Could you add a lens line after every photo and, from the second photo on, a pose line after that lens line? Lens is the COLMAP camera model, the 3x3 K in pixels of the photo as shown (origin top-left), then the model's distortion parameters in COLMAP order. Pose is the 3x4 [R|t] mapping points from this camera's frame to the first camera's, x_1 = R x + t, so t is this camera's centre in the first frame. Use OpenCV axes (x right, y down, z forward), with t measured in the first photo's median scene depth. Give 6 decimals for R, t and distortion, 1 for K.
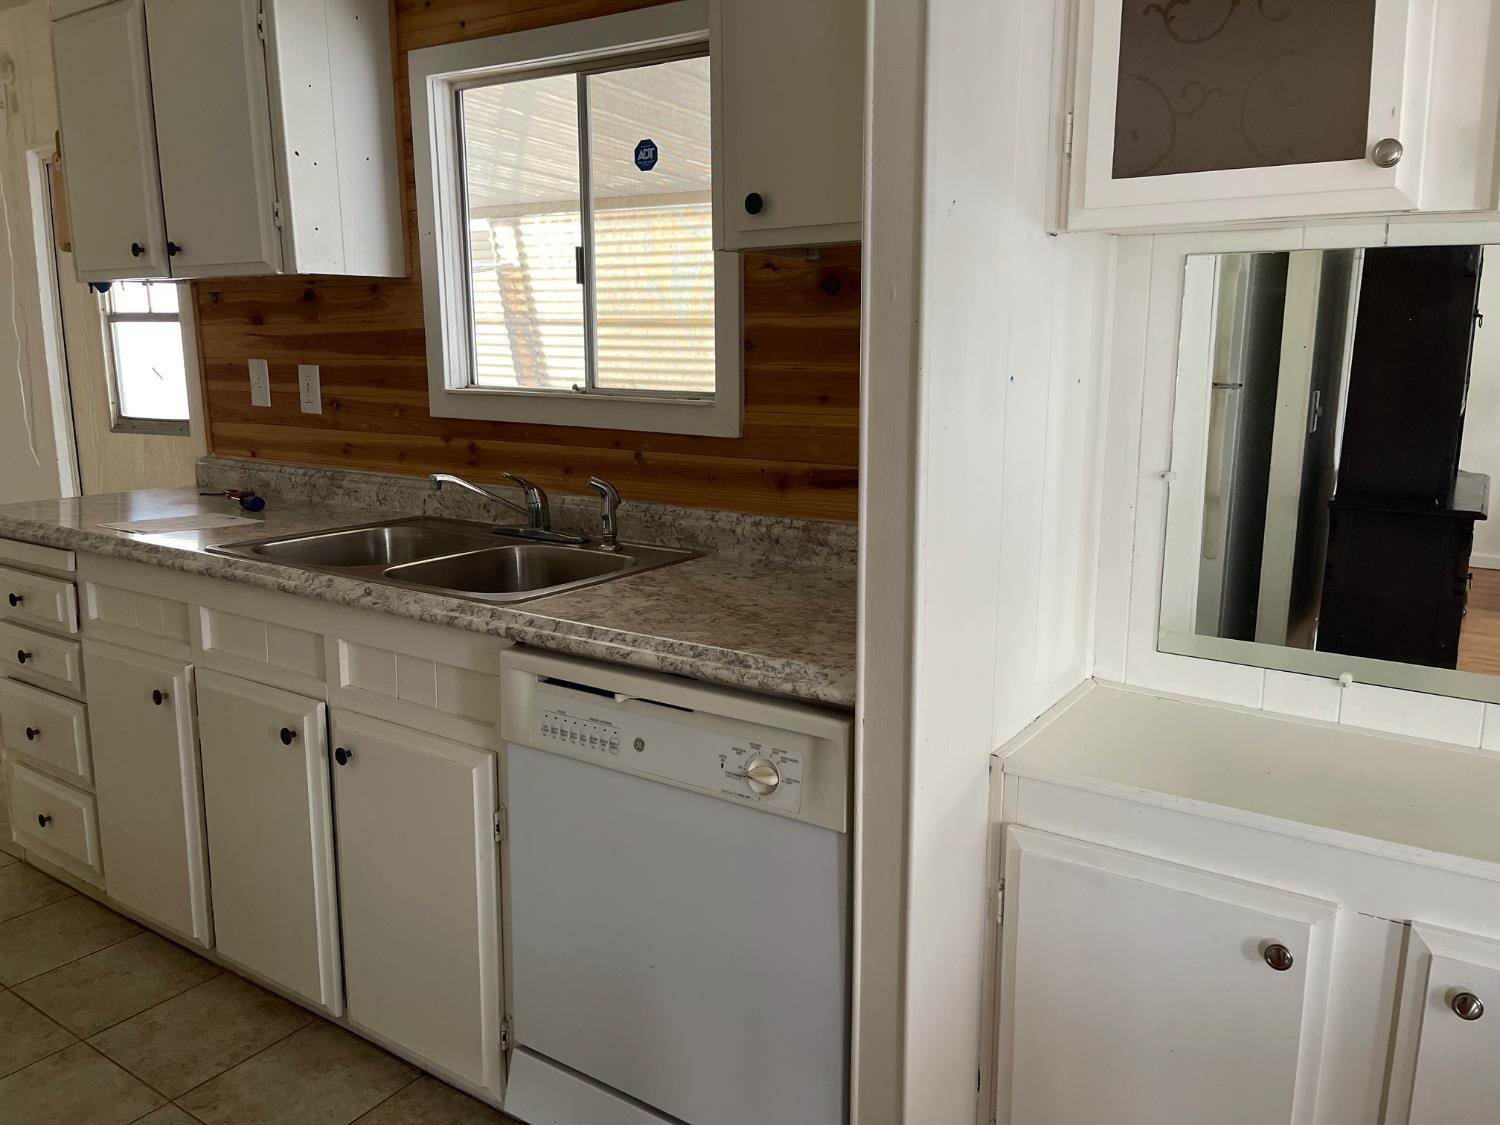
lens RADIAL K [[1136.1, 0, 748.9], [0, 1136.1, 559.8], [0, 0, 1]] dist [0.033275, -0.007884]
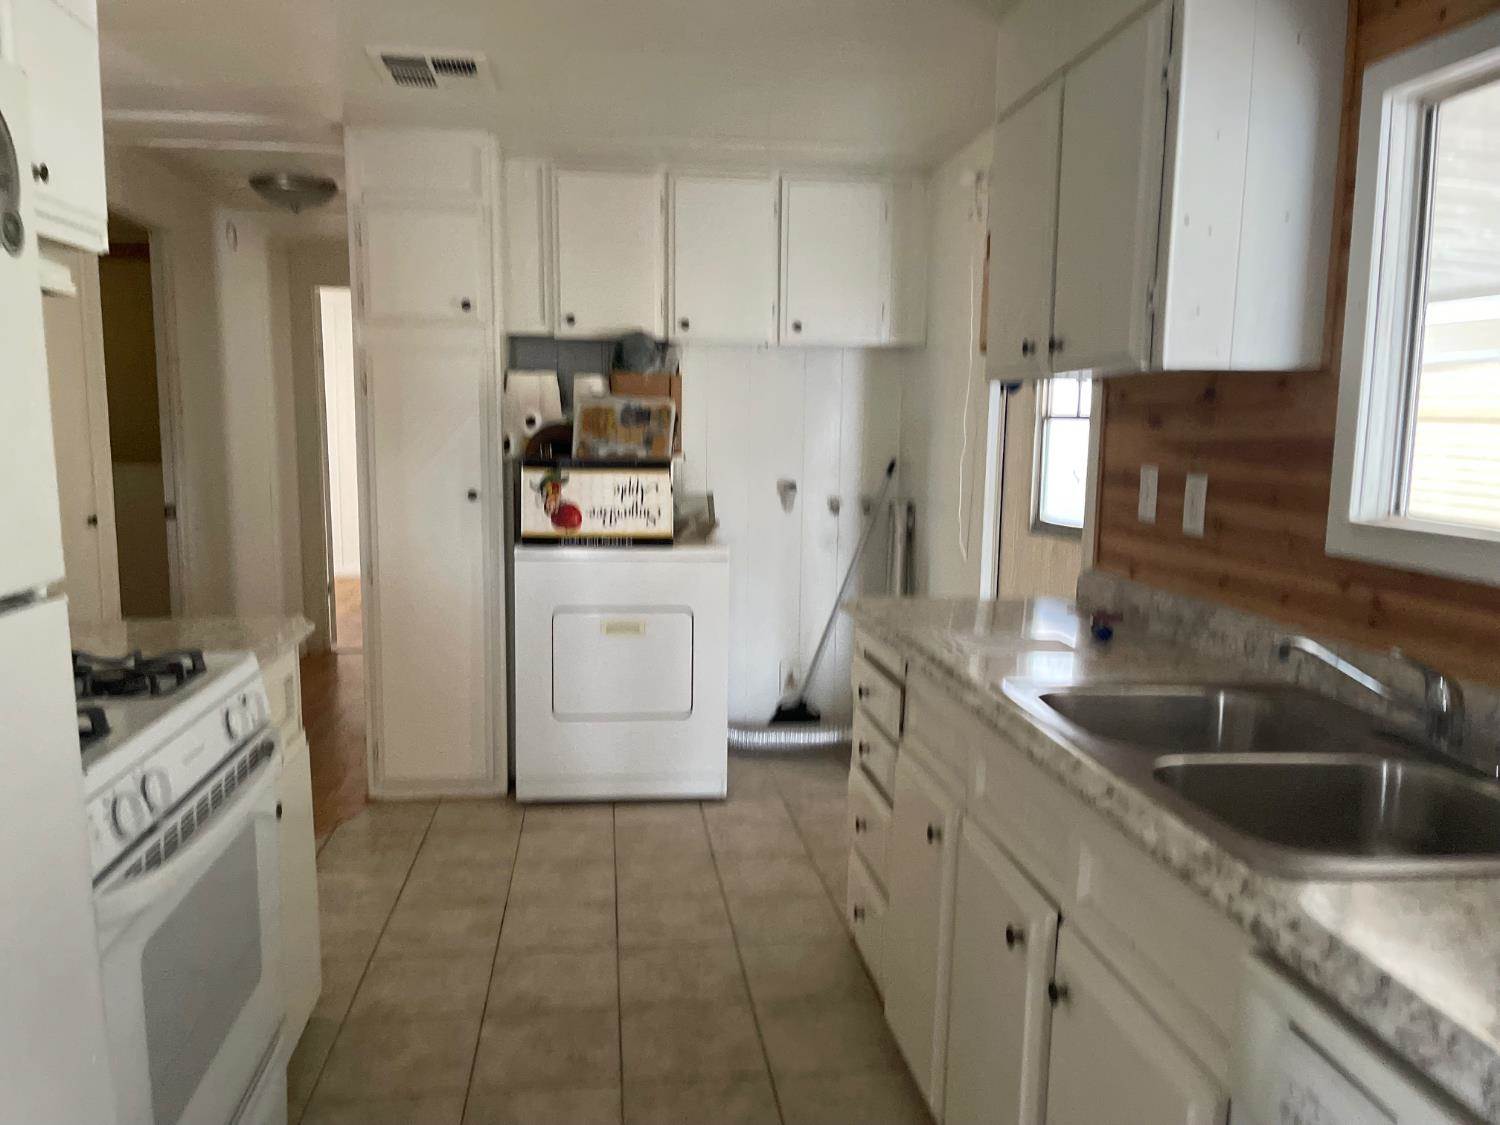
lens RADIAL K [[1136.1, 0, 755.8], [0, 1136.1, 567.0], [0, 0, 1]] dist [0.033275, -0.007884]
pose [[0.660590, 0.111452, -0.742428, 0.030497], [-0.171420, 0.985187, -0.004630, -0.049604], [0.730914, 0.130326, 0.669910, 0.231218]]
